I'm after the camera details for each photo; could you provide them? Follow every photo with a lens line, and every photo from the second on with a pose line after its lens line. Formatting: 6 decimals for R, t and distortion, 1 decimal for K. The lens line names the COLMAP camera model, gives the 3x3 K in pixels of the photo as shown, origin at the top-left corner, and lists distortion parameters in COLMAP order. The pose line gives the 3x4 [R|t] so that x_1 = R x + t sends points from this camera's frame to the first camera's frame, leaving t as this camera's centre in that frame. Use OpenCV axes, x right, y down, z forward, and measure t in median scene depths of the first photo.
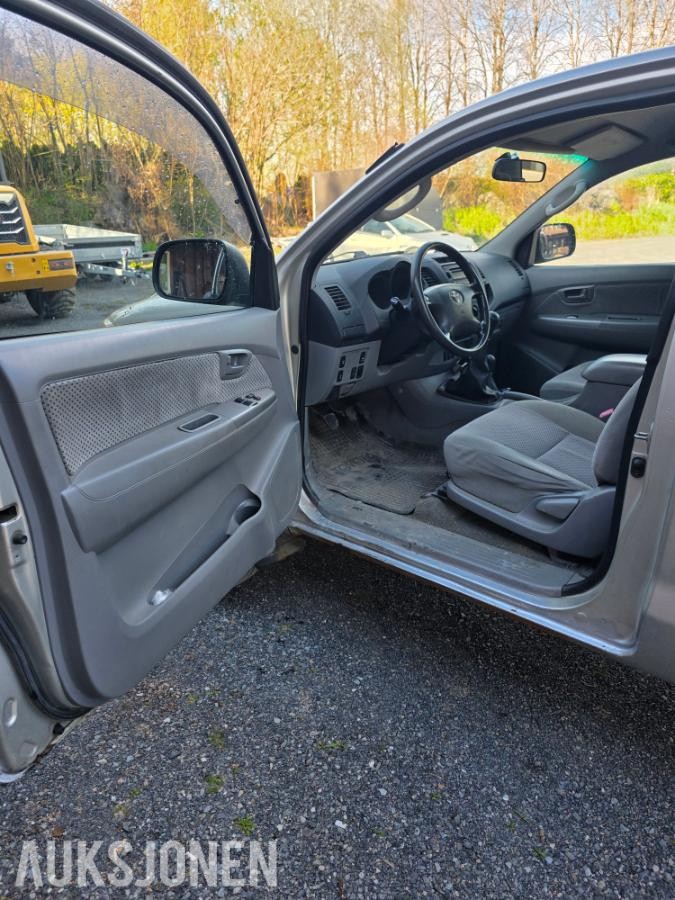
lens RADIAL K [[581.6, 0, 326.0], [0, 581.6, 446.8], [0, 0, 1]] dist [0.040899, -0.049465]
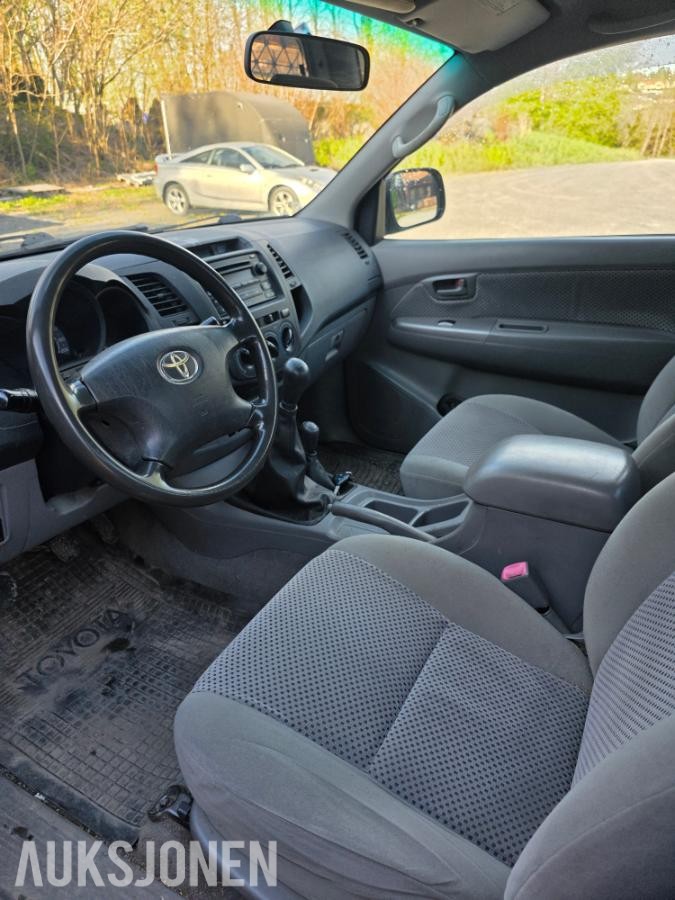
lens RADIAL K [[599.1, 0, 337.5], [0, 599.1, 450.0], [0, 0, 1]] dist [0.044915, -0.054372]
pose [[0.978357, -0.097435, 0.182551, 0.165943], [0.080721, 0.992019, 0.096865, -0.151976], [-0.190532, -0.080033, 0.978413, 0.359867]]
